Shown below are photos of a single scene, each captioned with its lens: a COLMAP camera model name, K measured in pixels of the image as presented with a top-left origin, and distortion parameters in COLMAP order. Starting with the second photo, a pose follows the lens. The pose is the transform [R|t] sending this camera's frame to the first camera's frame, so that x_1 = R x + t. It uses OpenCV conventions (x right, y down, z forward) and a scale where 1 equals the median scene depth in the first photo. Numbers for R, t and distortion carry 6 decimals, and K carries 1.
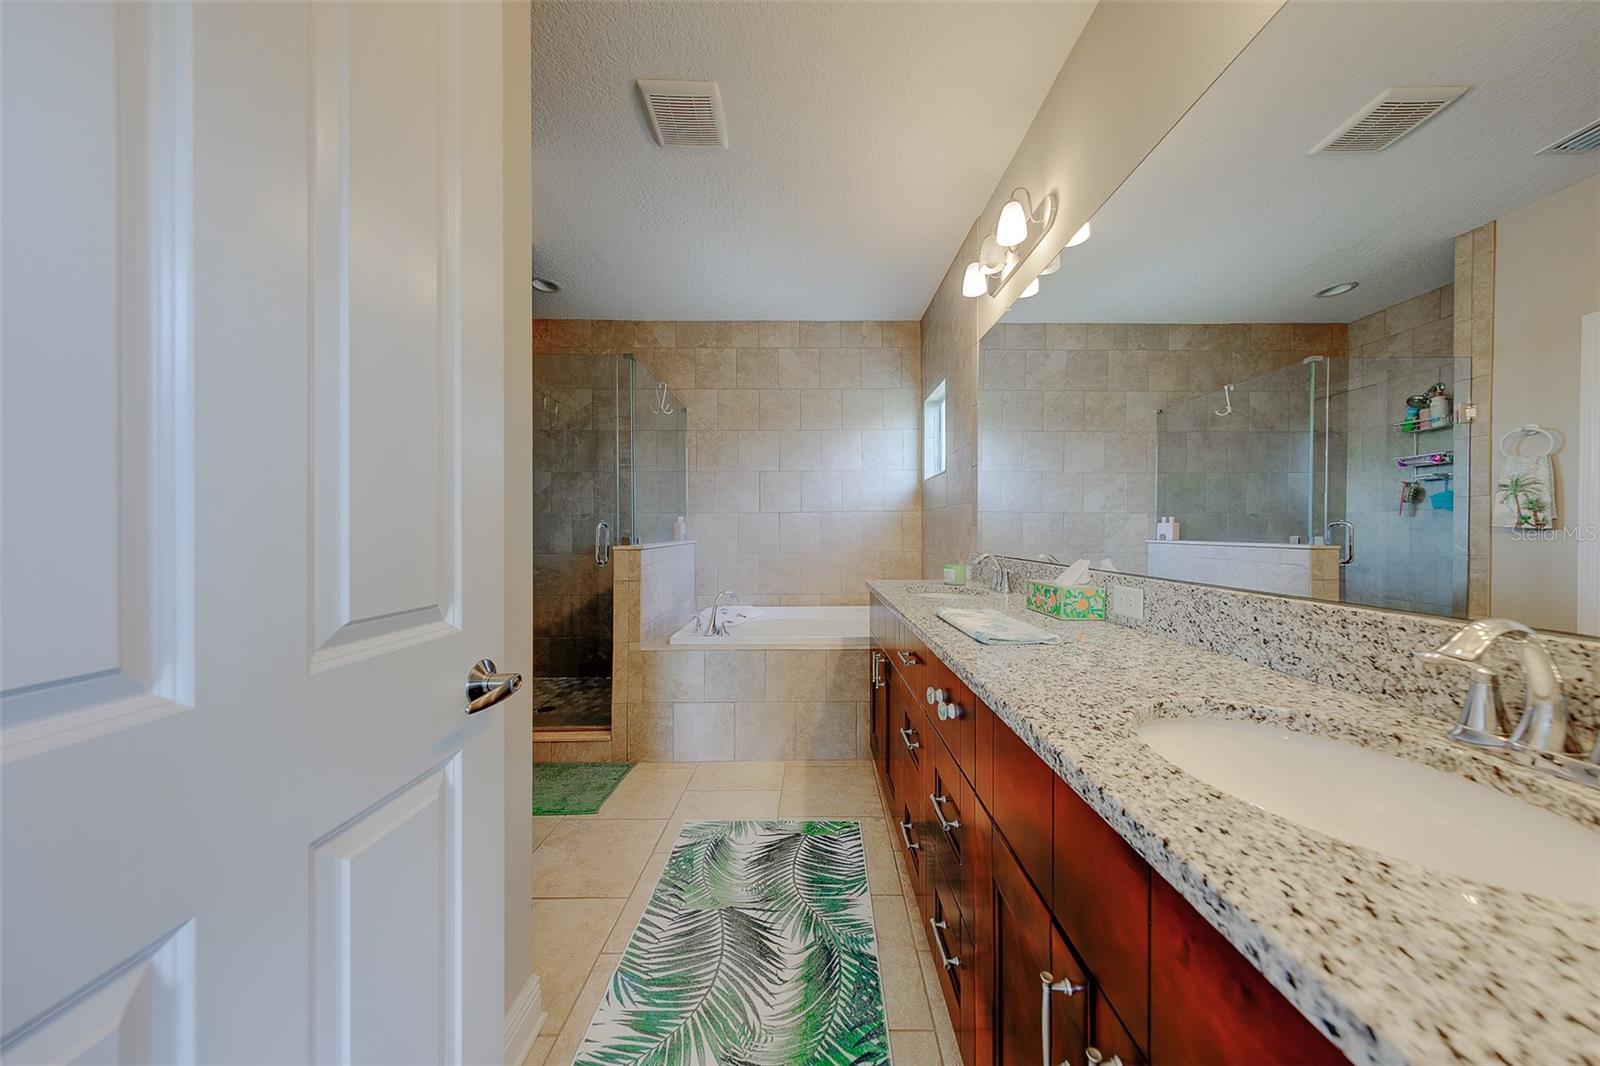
lens RADIAL K [[505.5, 0, 822.0], [0, 505.5, 533.2], [0, 0, 1]] dist [0.015091, -0.000007]
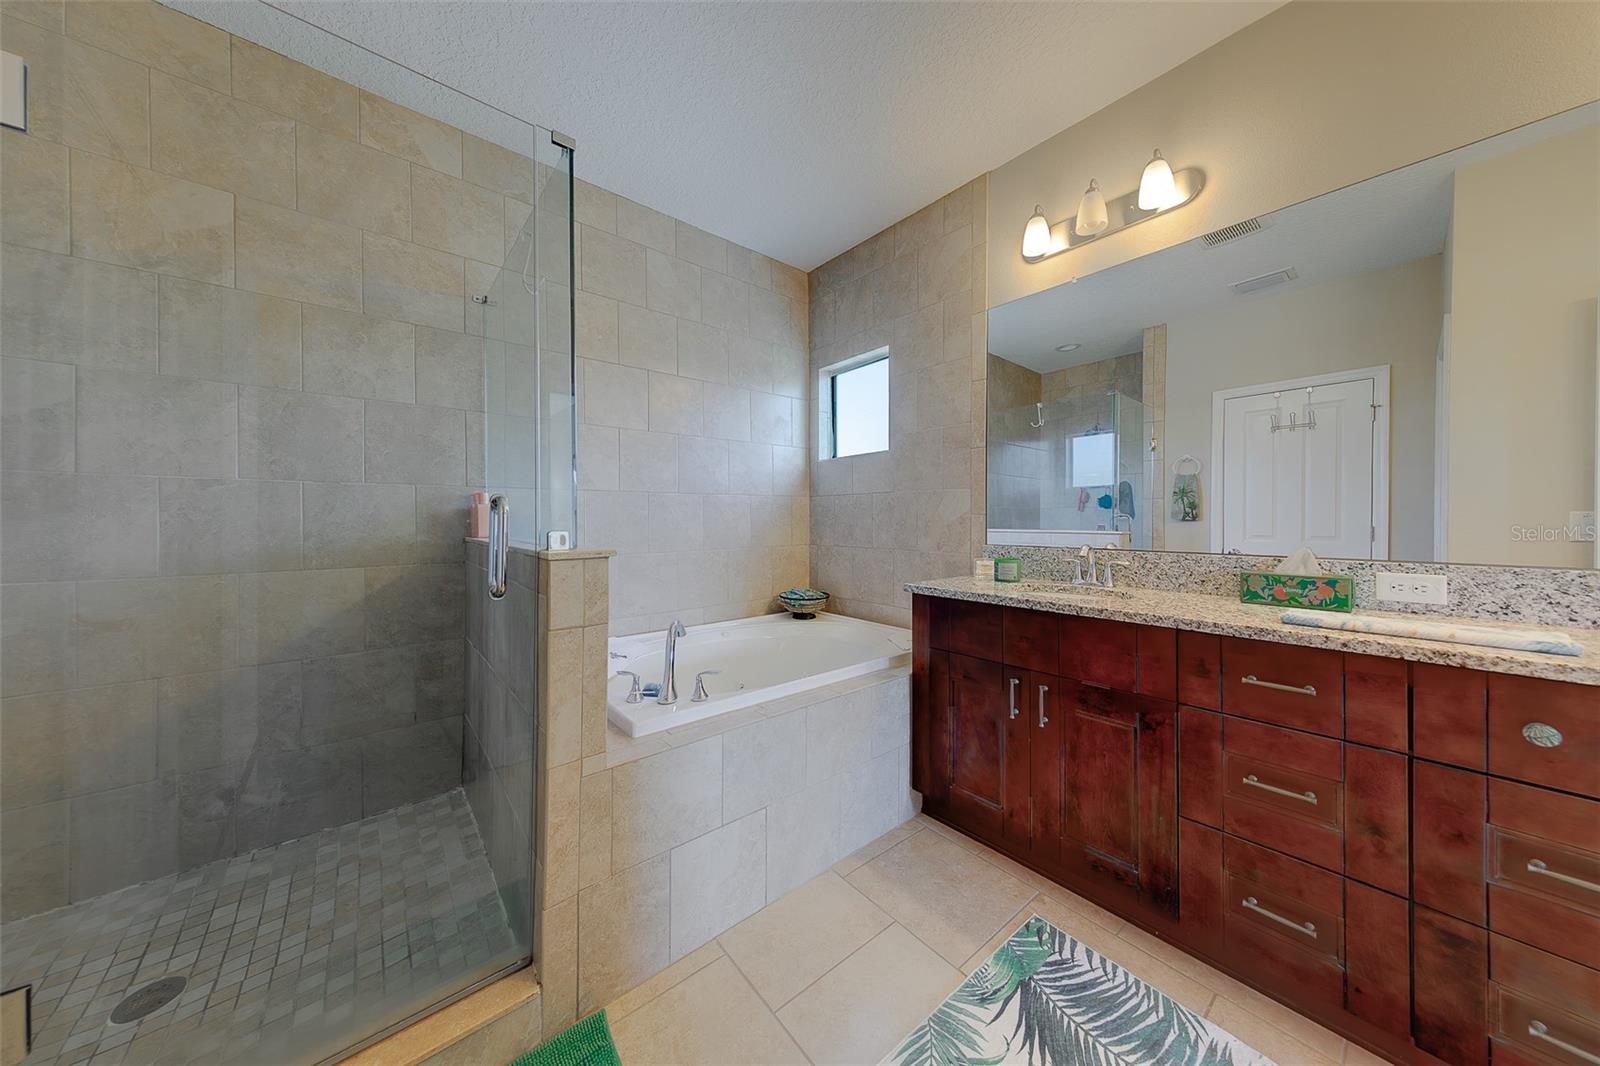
lens RADIAL K [[505.9, 0, 814.4], [0, 505.9, 526.3], [0, 0, 1]] dist [0.010040, -0.001716]
pose [[0.774188, -0.004824, 0.632938, -0.525838], [0.003221, 0.999988, 0.003681, 0.002092], [-0.632948, -0.000811, 0.774194, 0.523303]]
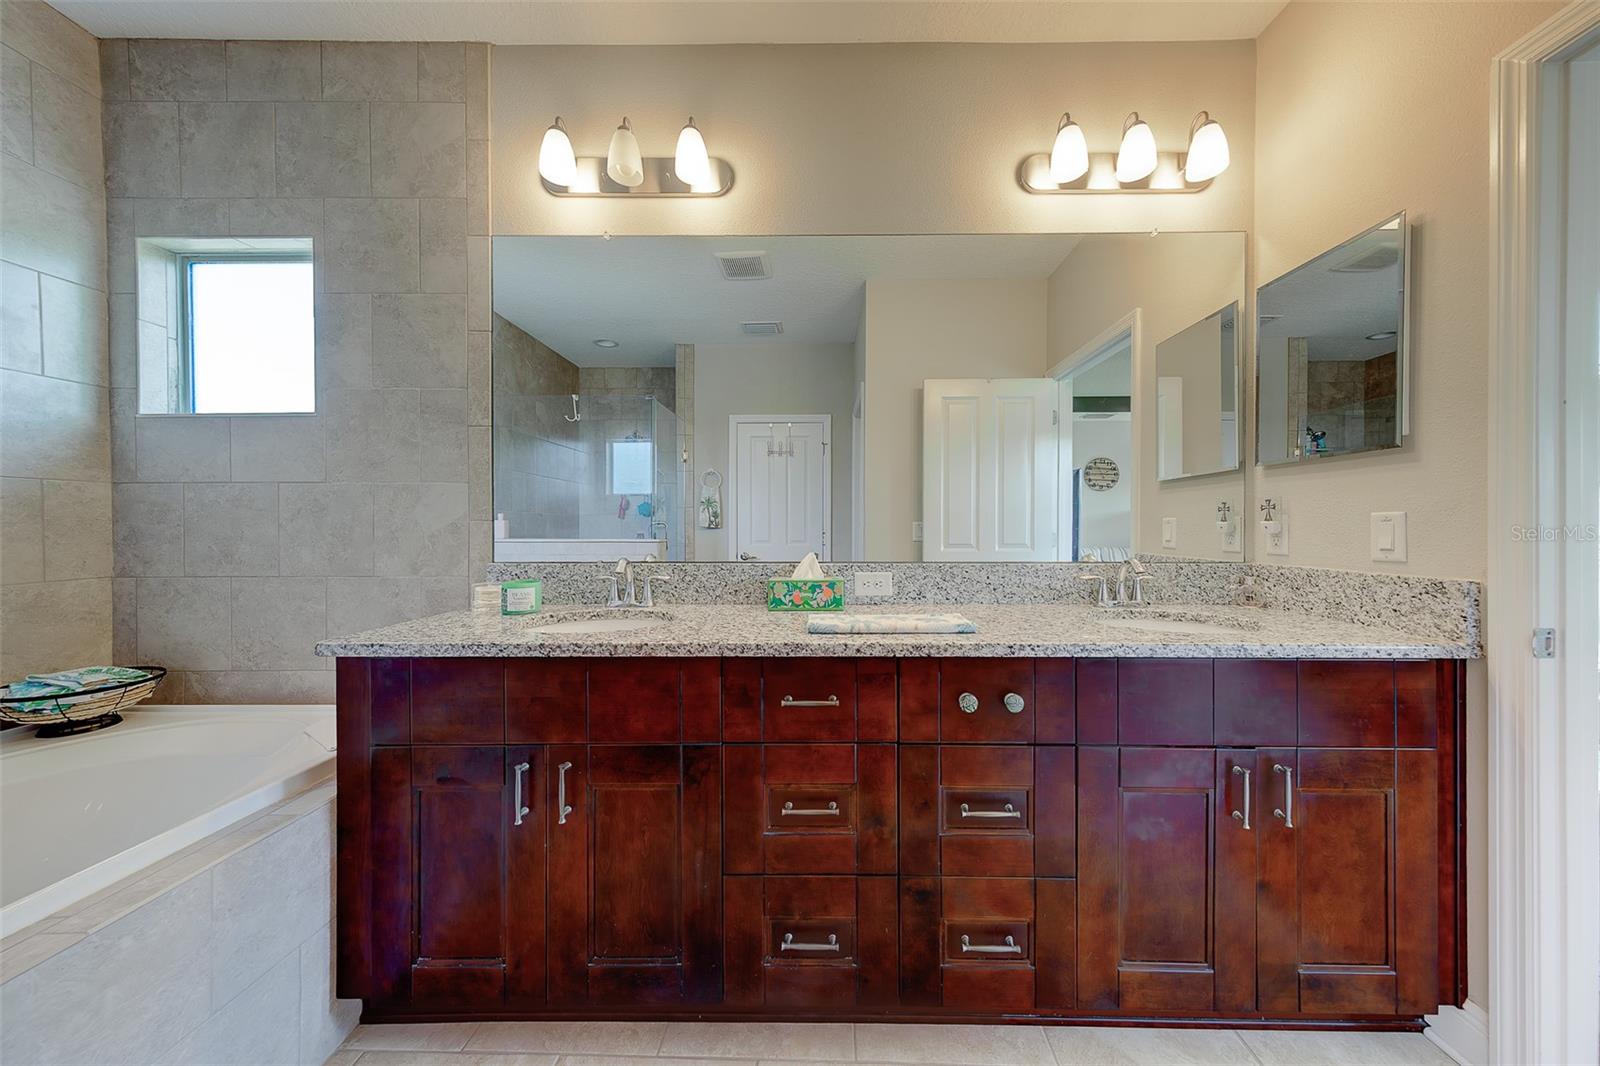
lens RADIAL K [[505.9, 0, 814.4], [0, 505.9, 526.3], [0, 0, 1]] dist [0.010040, -0.001716]
pose [[0.041276, 0.005729, 0.999131, -0.341320], [0.009676, 0.999934, -0.006134, 0.000555], [-0.999101, 0.009921, 0.041218, 0.593529]]
